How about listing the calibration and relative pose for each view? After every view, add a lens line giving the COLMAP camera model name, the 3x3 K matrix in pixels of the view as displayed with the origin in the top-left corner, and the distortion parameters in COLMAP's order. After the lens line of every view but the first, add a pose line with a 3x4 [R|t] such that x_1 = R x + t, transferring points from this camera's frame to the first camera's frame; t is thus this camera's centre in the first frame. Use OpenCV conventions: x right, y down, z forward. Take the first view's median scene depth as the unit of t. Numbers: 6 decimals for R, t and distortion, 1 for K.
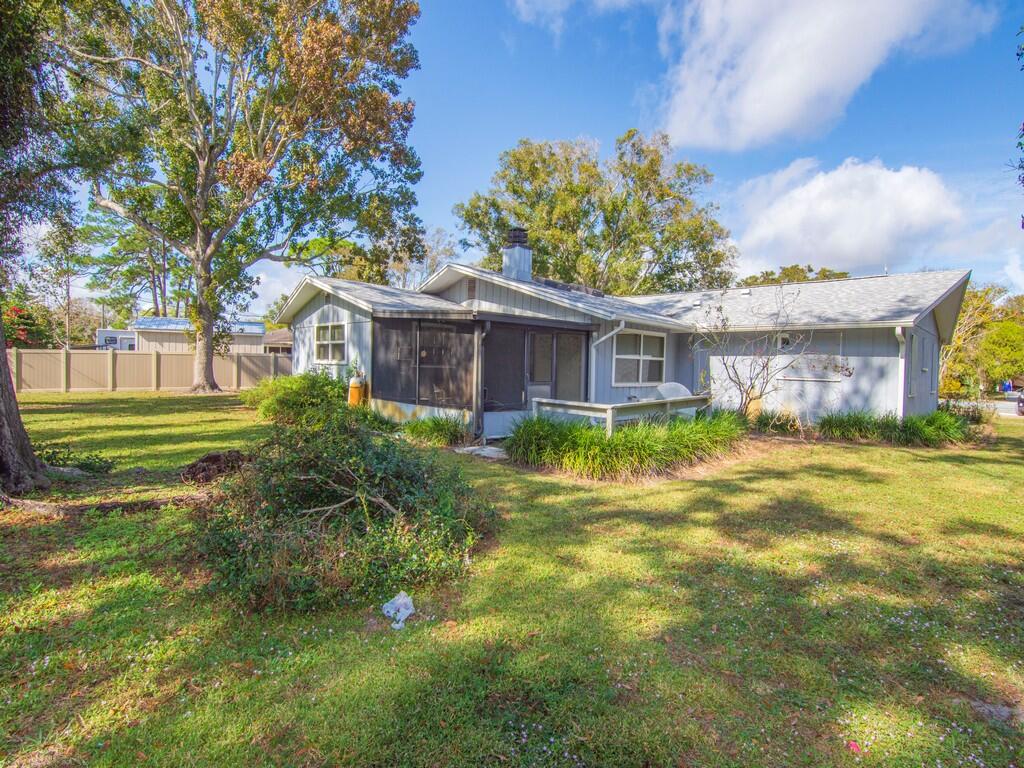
lens RADIAL K [[510.1, 0, 515.4], [0, 510.1, 379.4], [0, 0, 1]] dist [-0.019344, -0.003457]
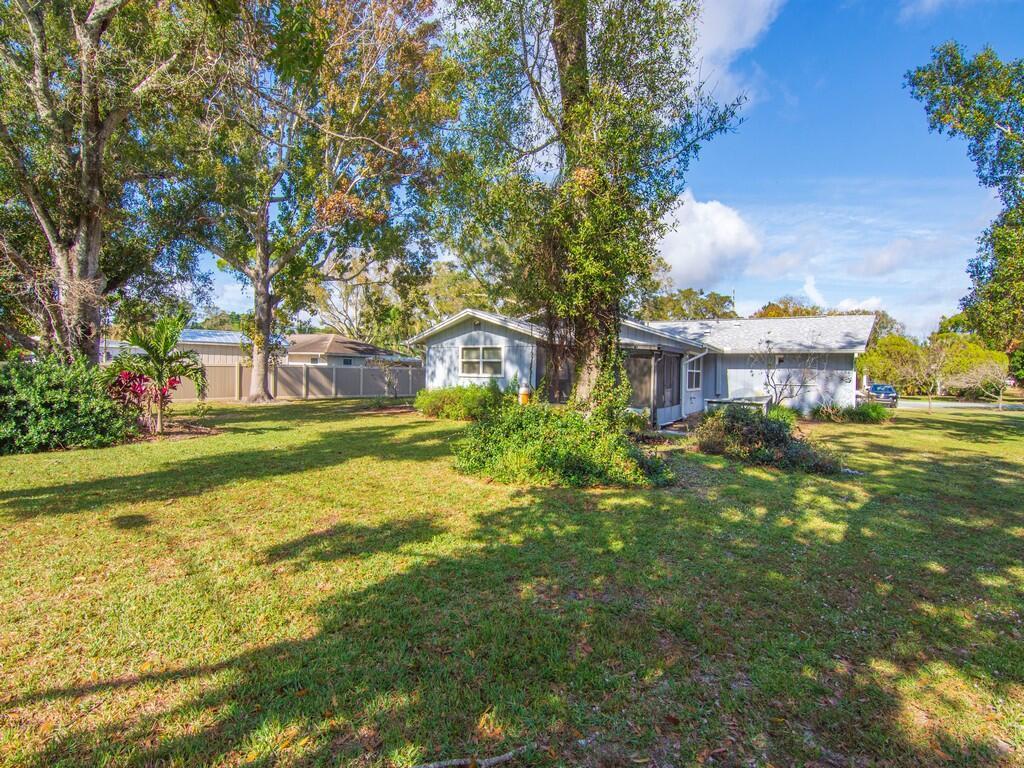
lens RADIAL K [[510.1, 0, 512.6], [0, 510.1, 379.4], [0, 0, 1]] dist [-0.019344, -0.003457]
pose [[0.966384, -0.010607, 0.256883, -0.636634], [0.012402, 0.999909, -0.005368, -0.016629], [-0.256802, 0.008373, 0.966428, -0.280048]]
